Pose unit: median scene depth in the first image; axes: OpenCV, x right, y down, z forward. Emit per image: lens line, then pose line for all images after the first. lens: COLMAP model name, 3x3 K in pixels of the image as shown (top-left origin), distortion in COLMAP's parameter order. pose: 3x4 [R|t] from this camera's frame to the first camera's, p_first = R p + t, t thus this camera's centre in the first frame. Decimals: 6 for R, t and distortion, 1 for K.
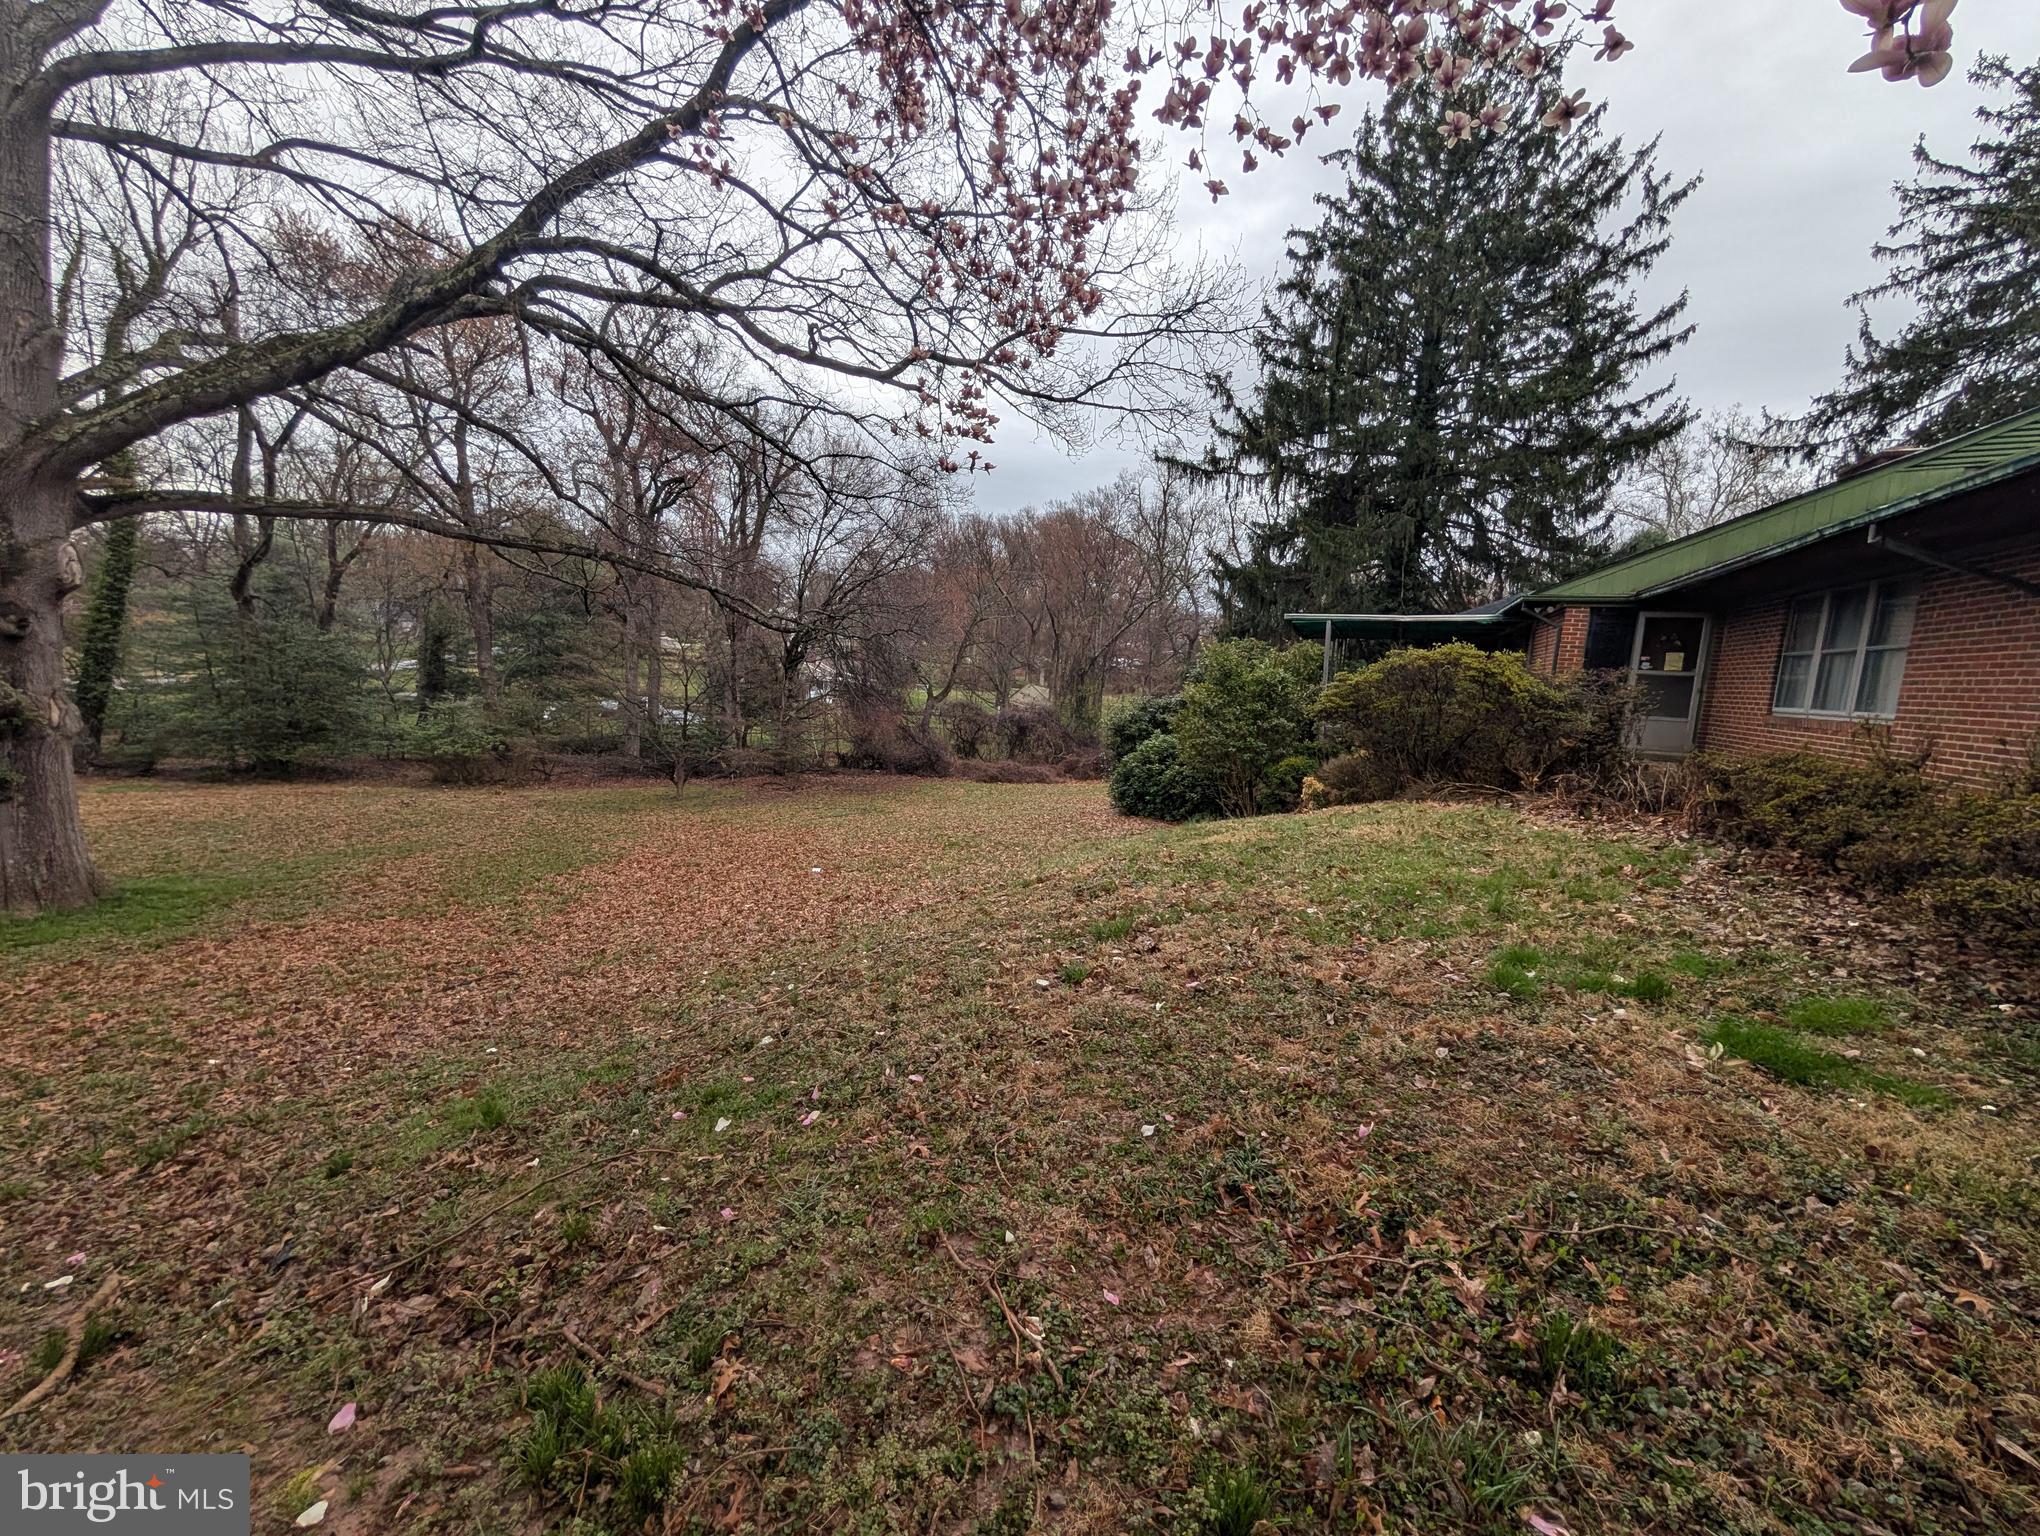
lens RADIAL K [[765.6, 0, 1025.5], [0, 765.6, 780.8], [0, 0, 1]] dist [-0.004340, -0.000078]
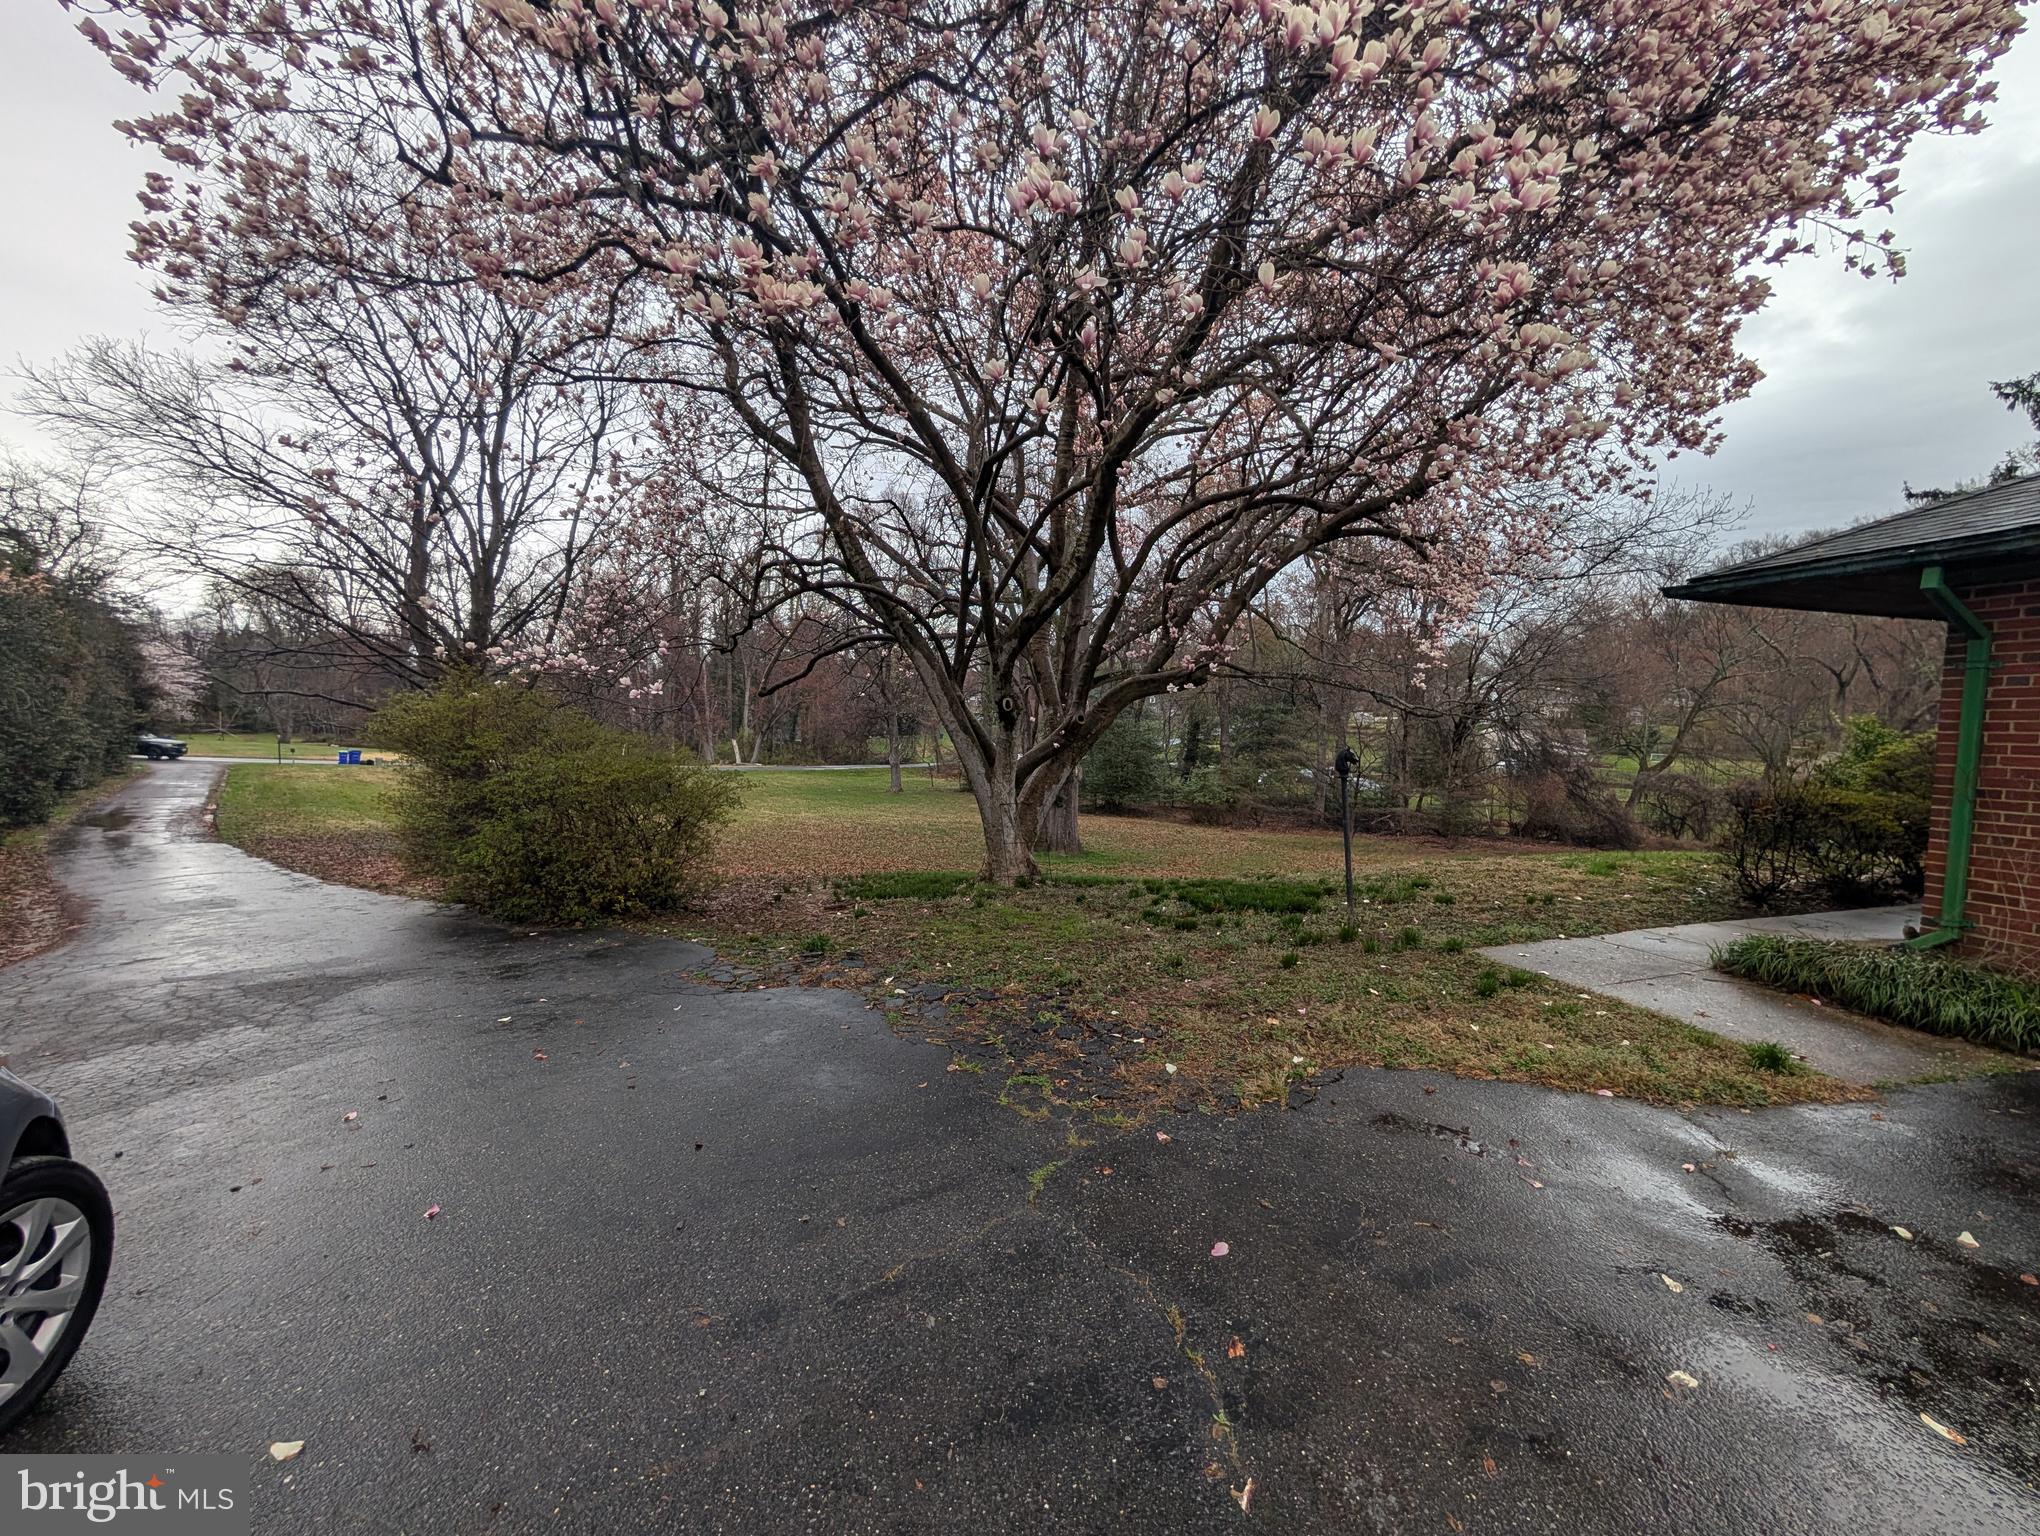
lens RADIAL K [[765.6, 0, 1020.3], [0, 765.6, 775.1], [0, 0, 1]] dist [-0.004340, -0.000078]
pose [[0.649346, 0.014718, -0.760350, 0.185444], [-0.088712, 0.994453, -0.056511, 0.029990], [0.755301, 0.104147, 0.647050, -0.290240]]
